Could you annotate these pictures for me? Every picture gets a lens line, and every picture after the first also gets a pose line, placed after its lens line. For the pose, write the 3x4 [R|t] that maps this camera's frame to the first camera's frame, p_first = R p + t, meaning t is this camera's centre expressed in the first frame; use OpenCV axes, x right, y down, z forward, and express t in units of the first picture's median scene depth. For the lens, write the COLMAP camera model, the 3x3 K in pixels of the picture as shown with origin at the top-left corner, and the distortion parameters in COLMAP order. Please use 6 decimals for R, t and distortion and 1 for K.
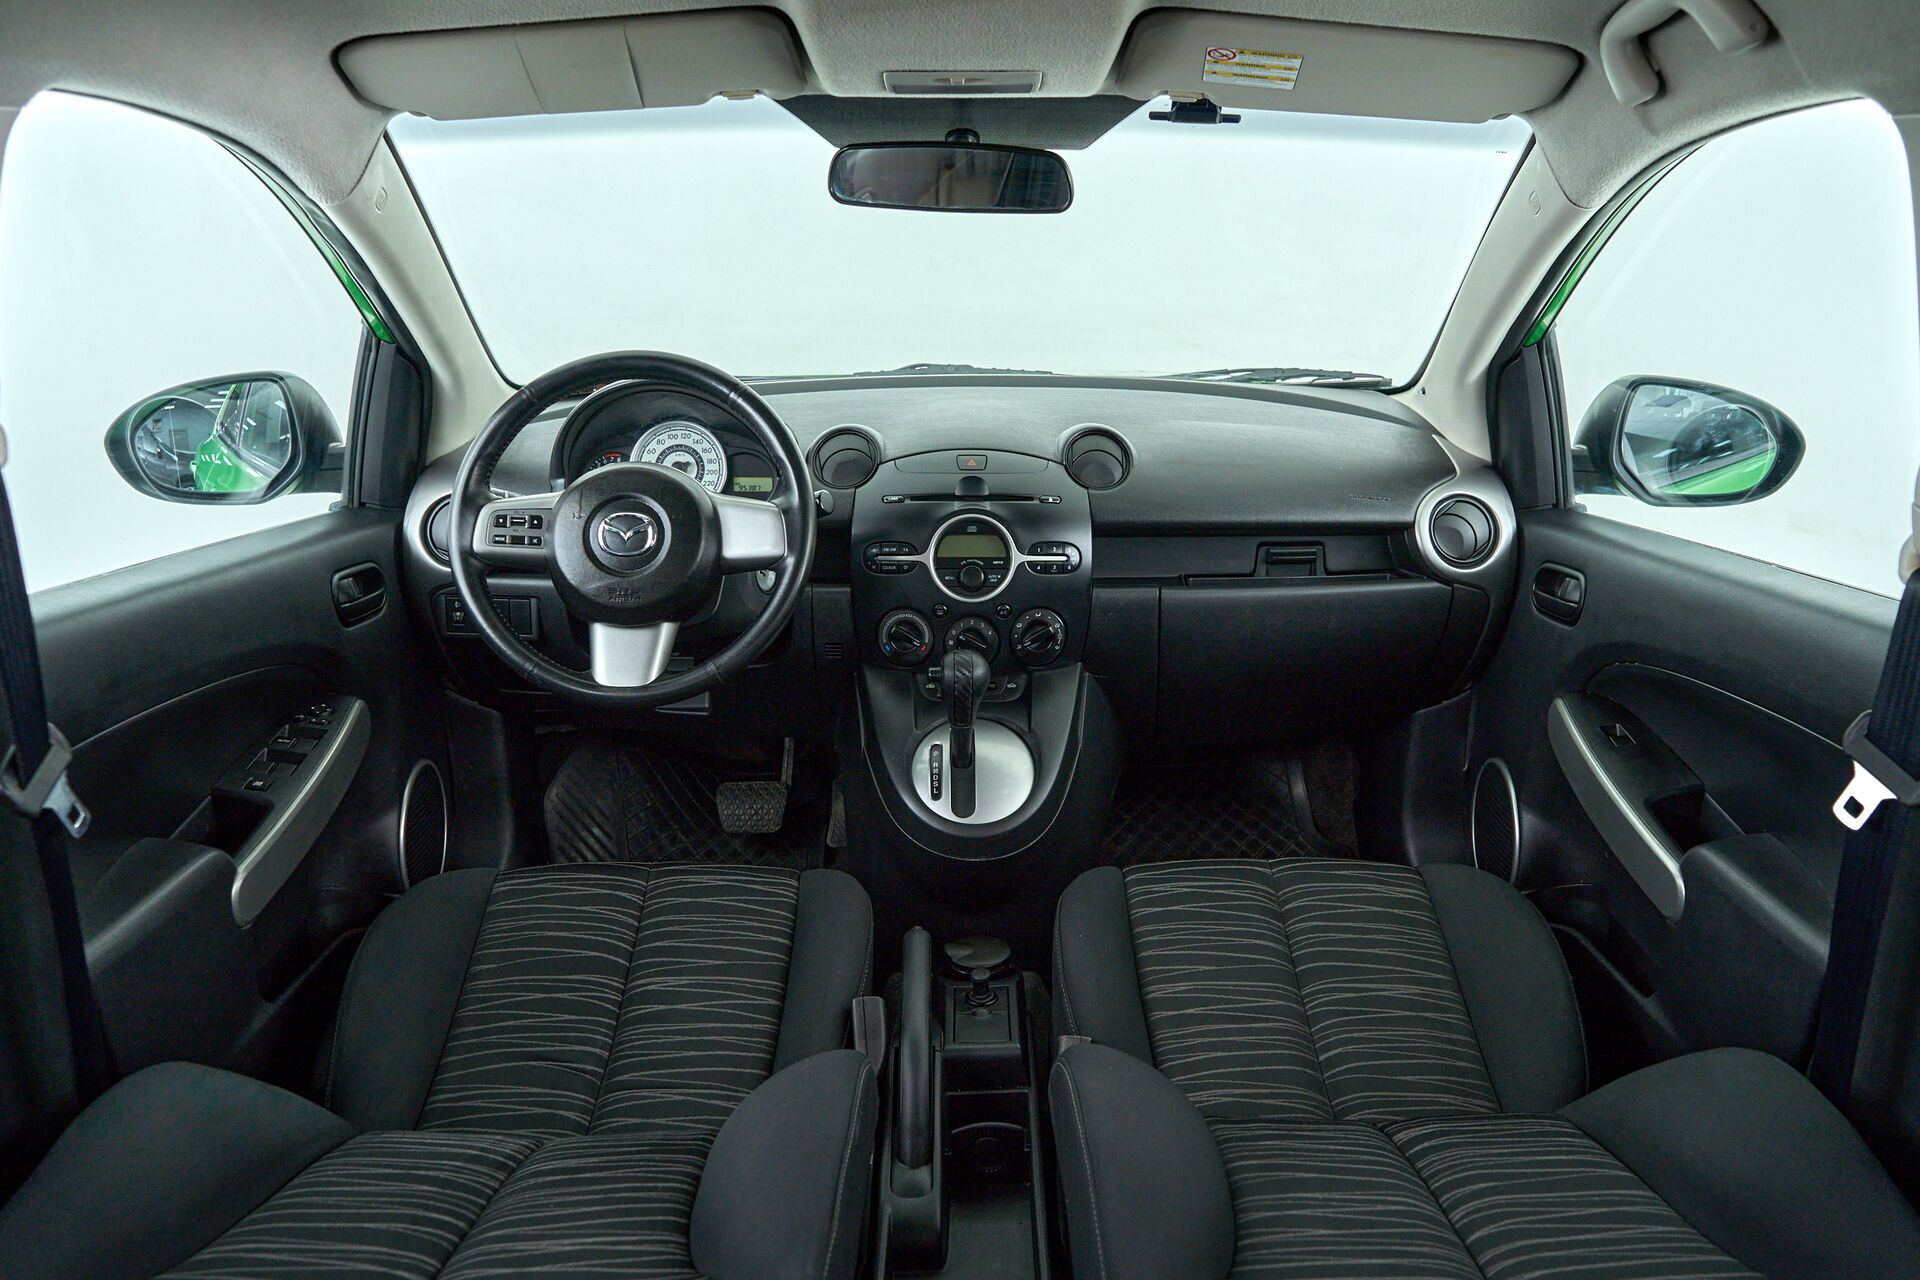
lens RADIAL K [[1574.3, 0, 980.8], [0, 1574.3, 636.1], [0, 0, 1]] dist [0.011315, 0.010369]
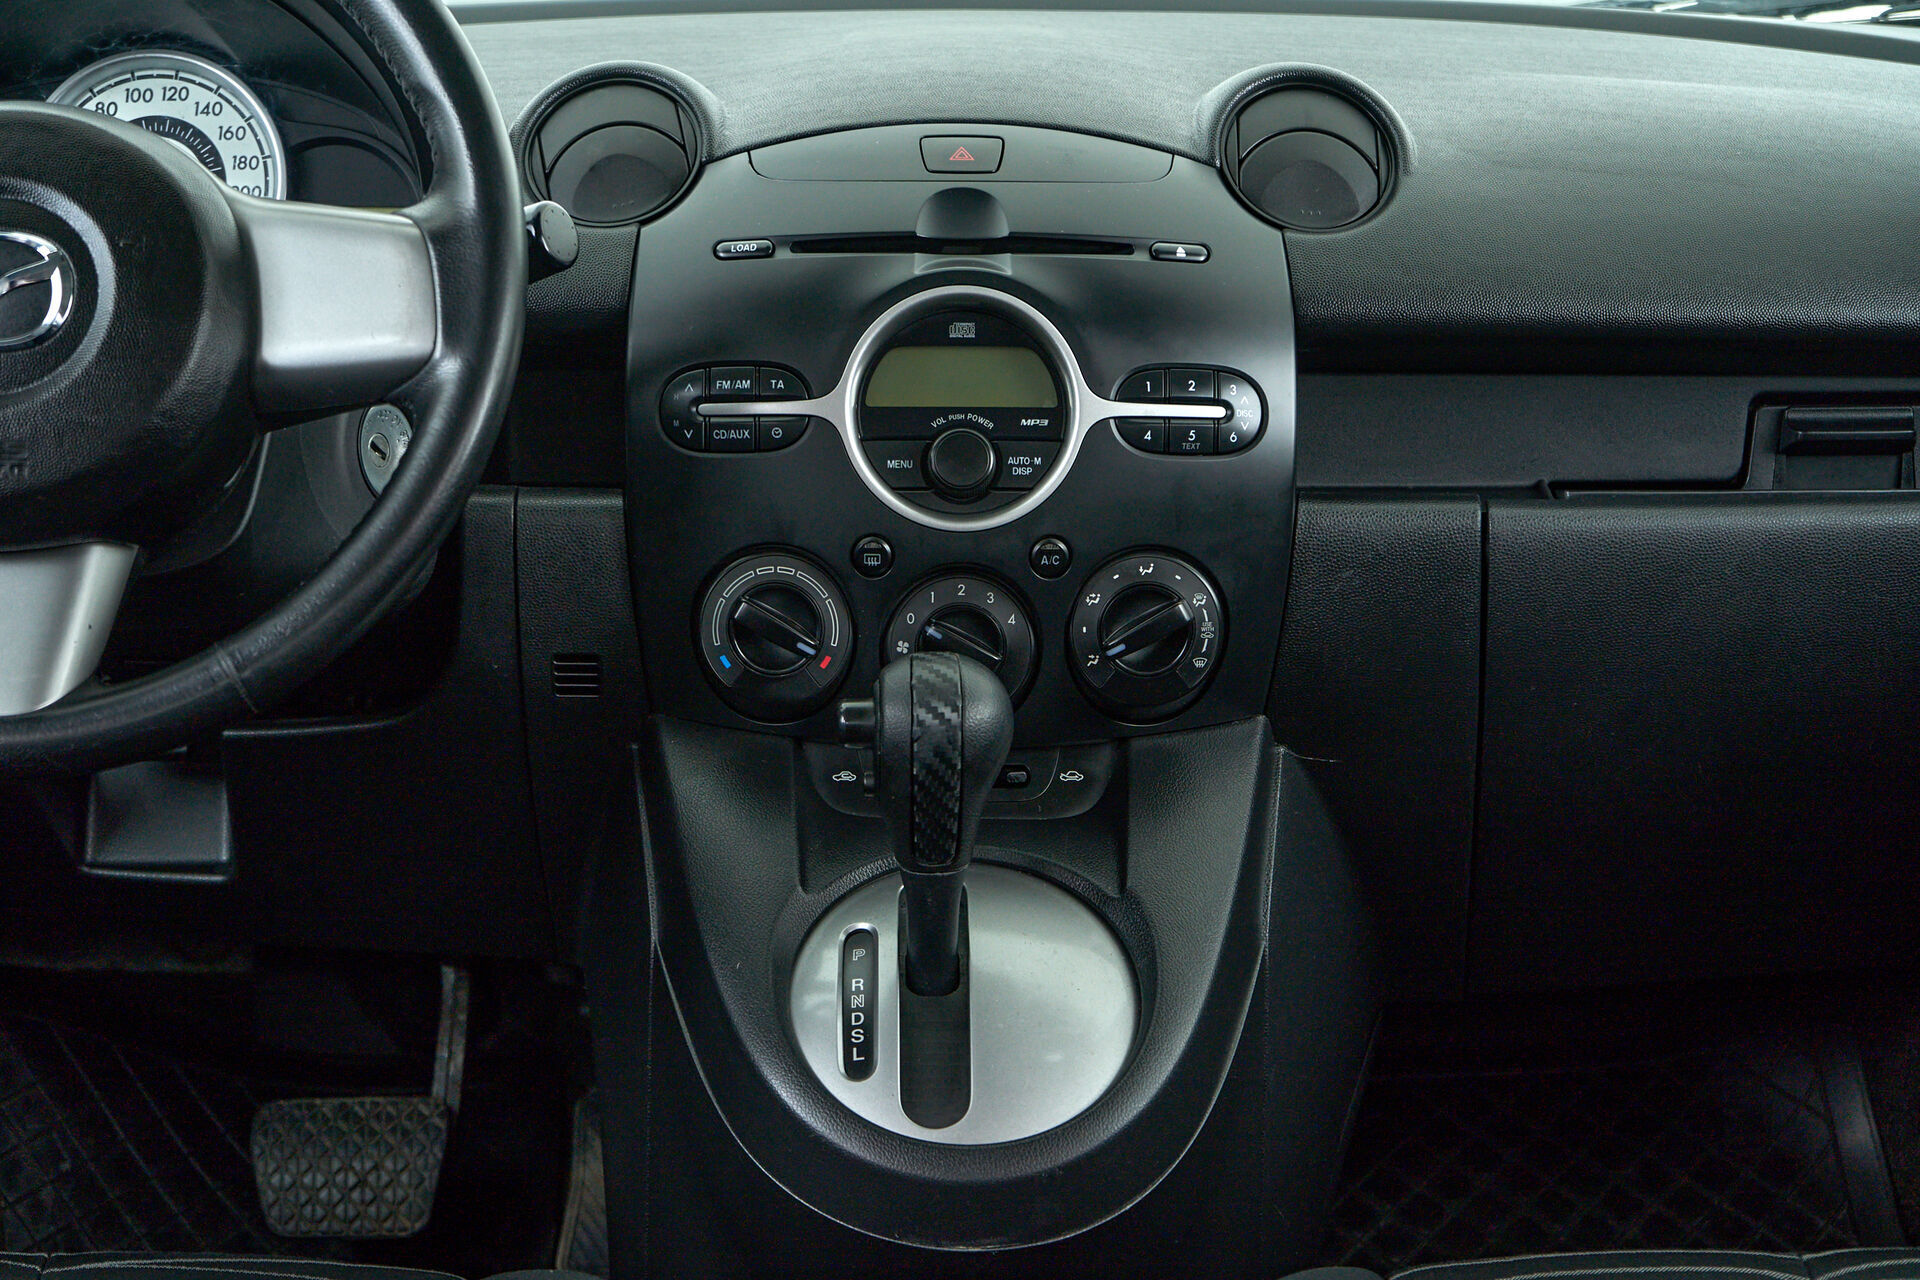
lens RADIAL K [[3968.2, 0, 963.5], [0, 3968.2, 636.1], [0, 0, 1]] dist [0.036299, 0.000000]
pose [[0.999992, 0.002988, -0.002554, -0.002833], [-0.003184, 0.996751, -0.080480, 0.074369], [0.002305, 0.080487, 0.996753, 0.100550]]
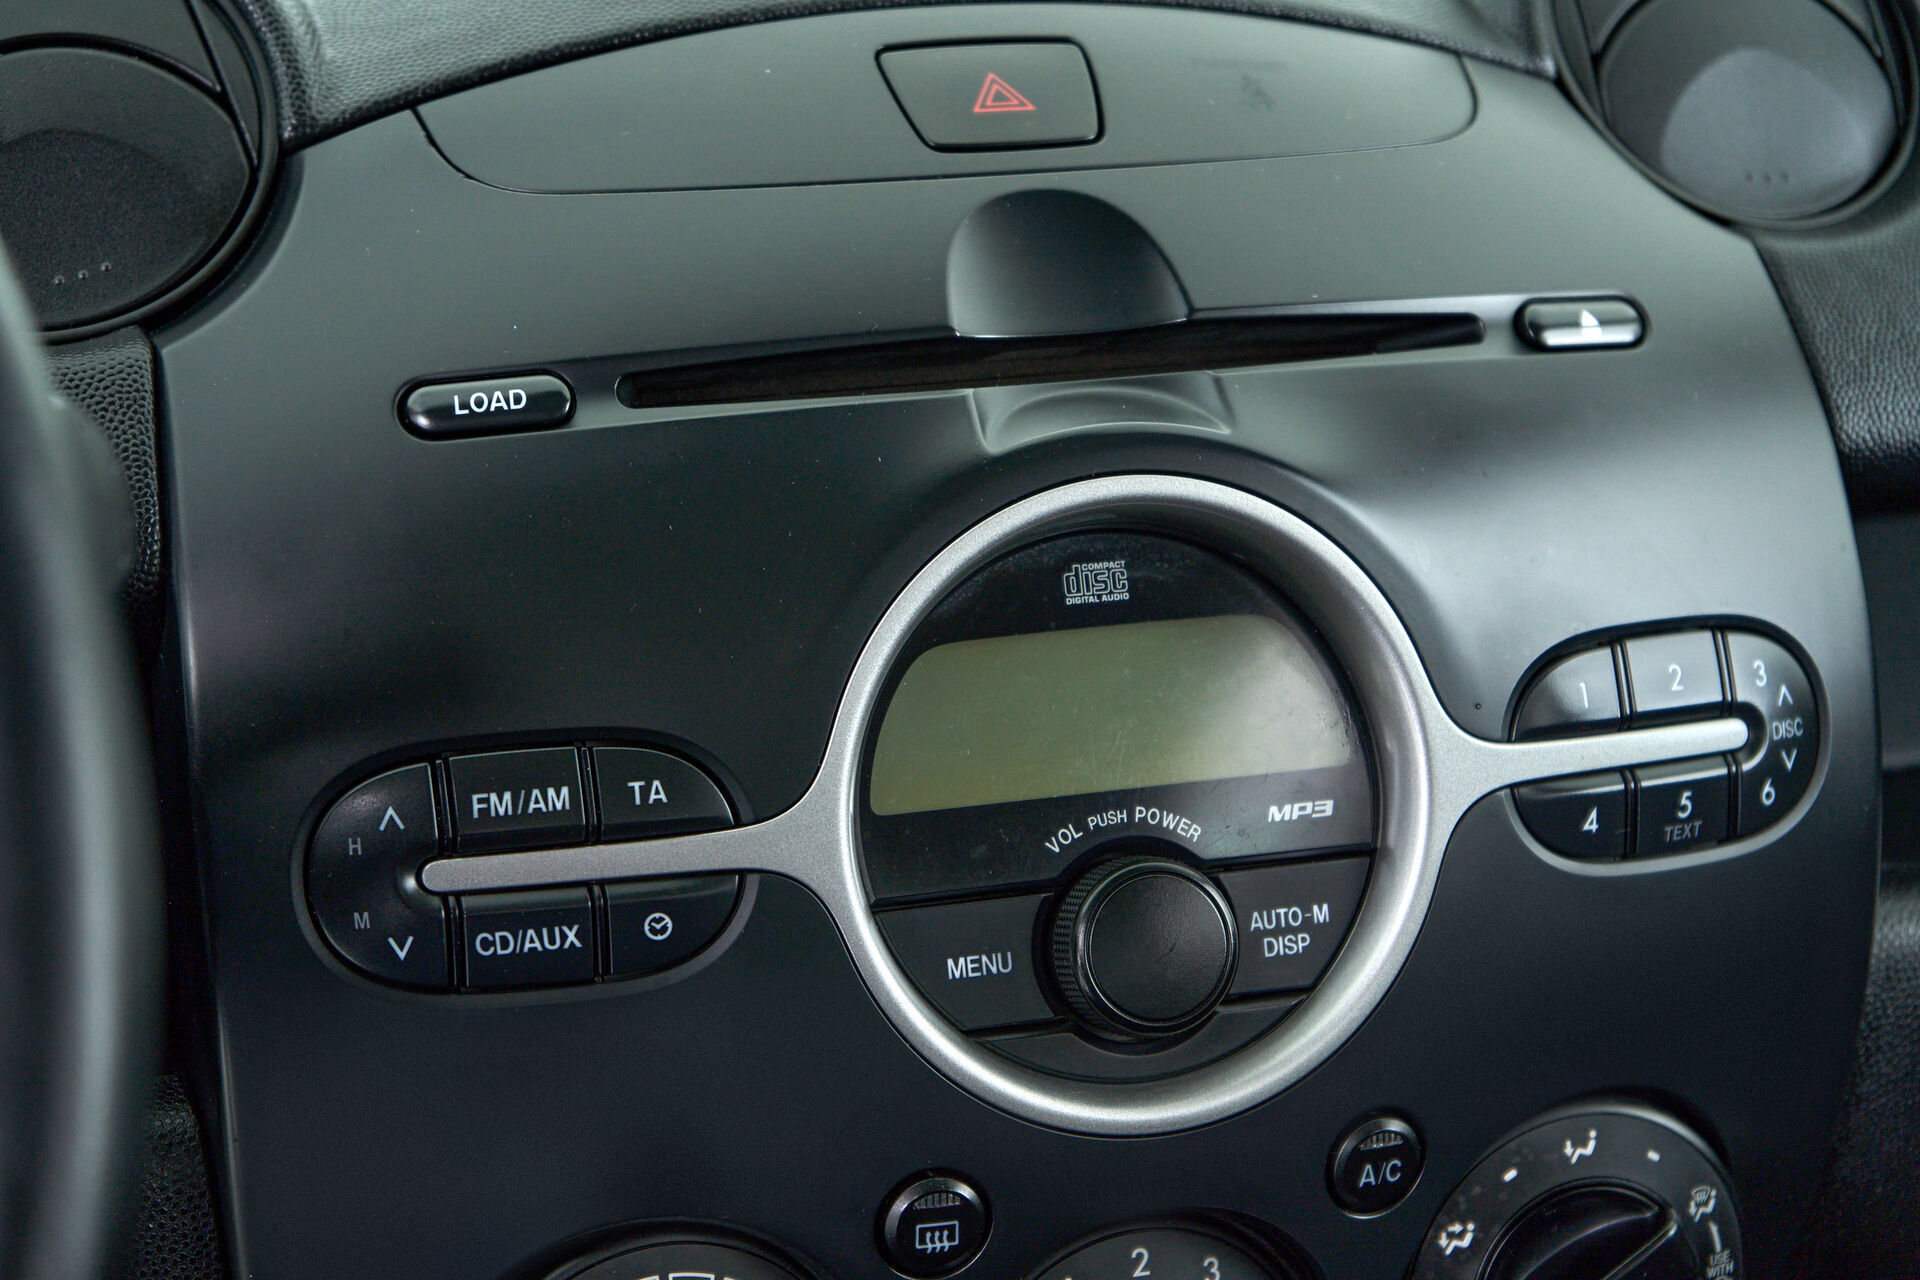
lens RADIAL K [[3968.2, 0, 941.4], [0, 3968.2, 648.5], [0, 0, 1]] dist [0.036299, 0.000000]
pose [[0.958132, -0.091229, 0.271403, -0.110621], [0.086092, 0.995811, 0.030800, -0.073711], [-0.273076, -0.006144, 0.961973, 0.673587]]
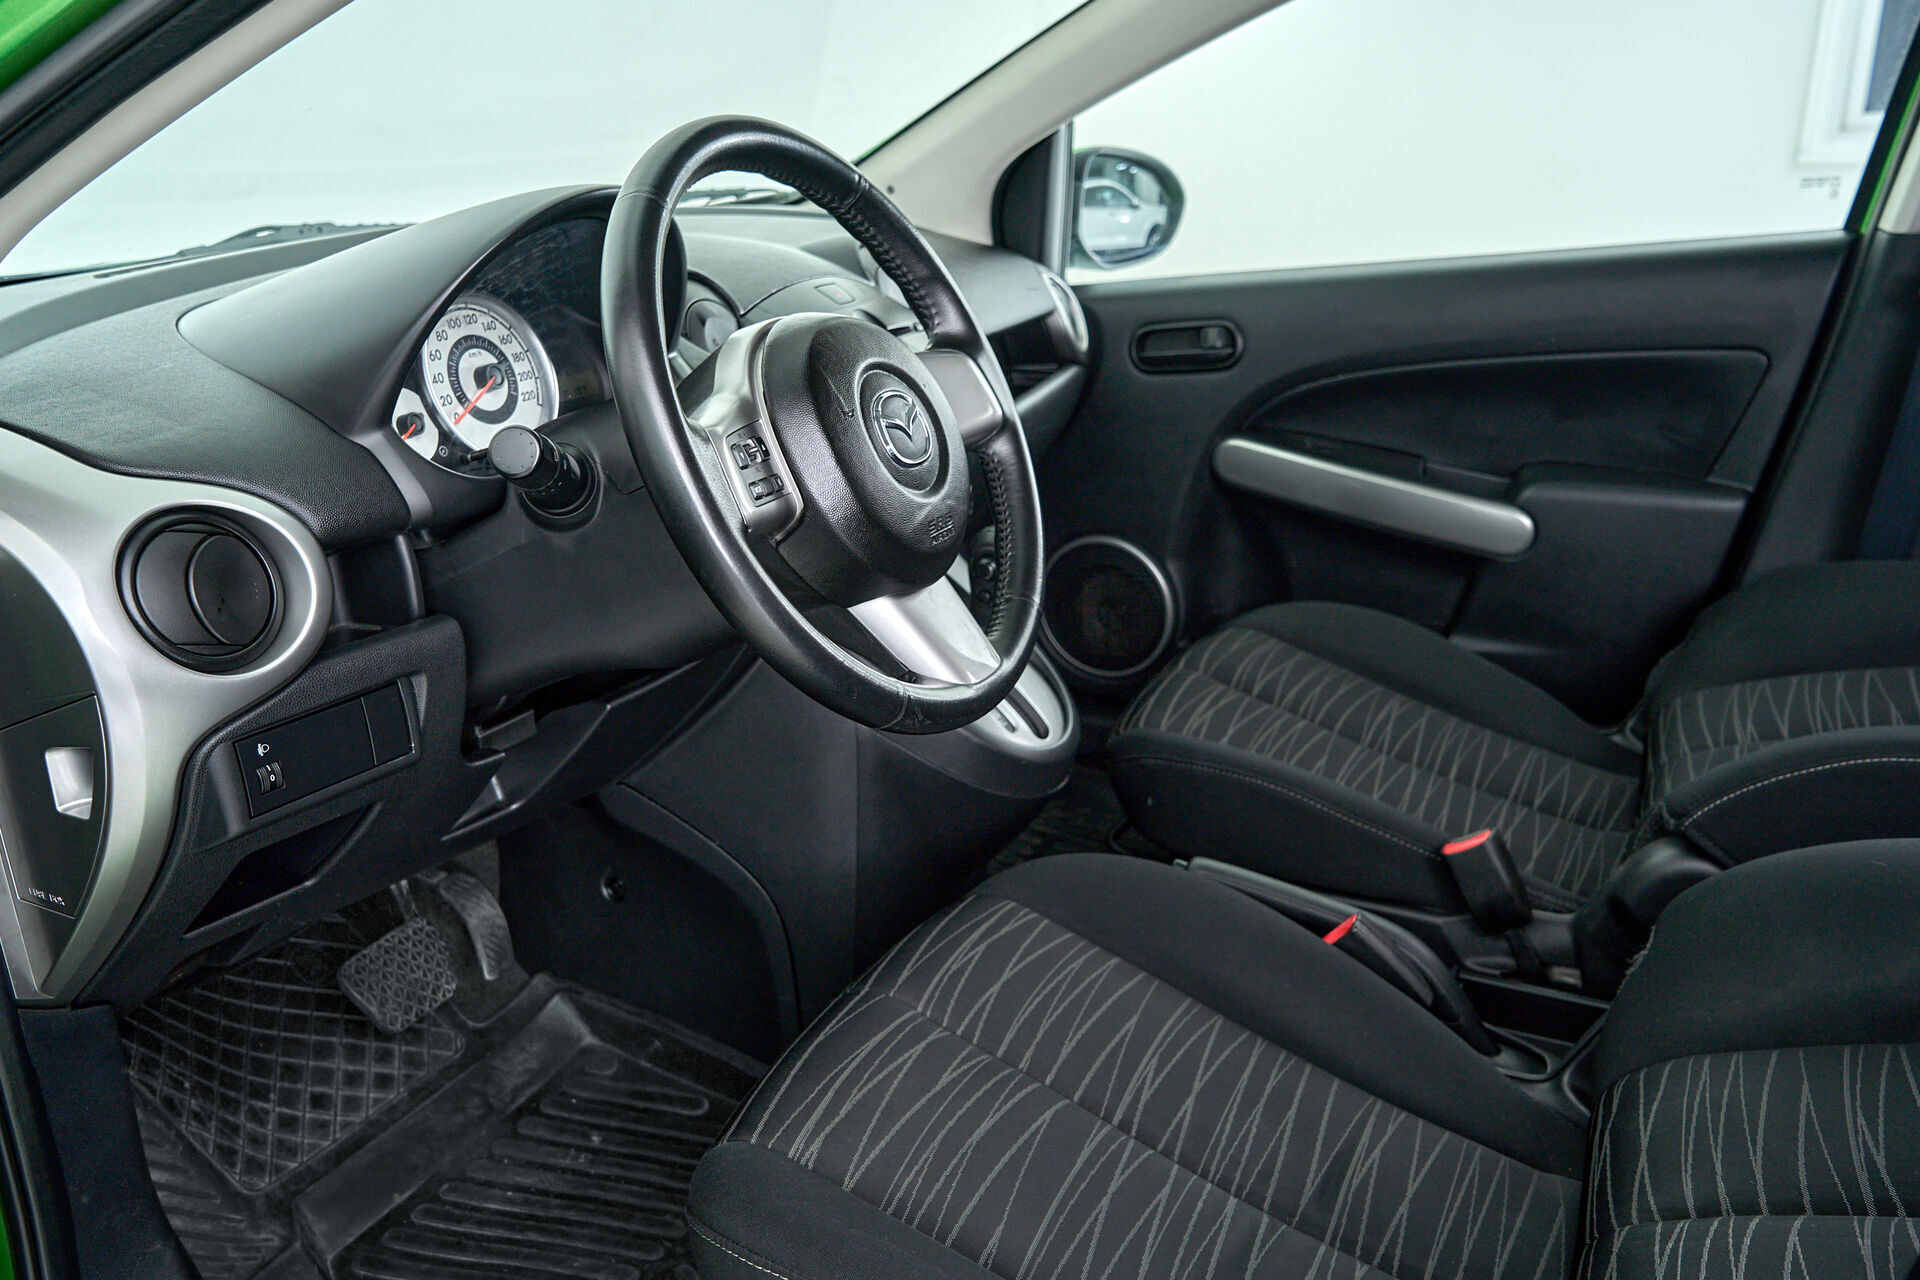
lens RADIAL K [[1574.3, 0, 956.0], [0, 1574.3, 626.5], [0, 0, 1]] dist [0.011315, 0.010369]
pose [[0.446034, -0.294852, 0.845054, -0.637026], [0.272171, 0.944147, 0.185770, -0.085803], [-0.852629, 0.147139, 0.501371, 0.624288]]
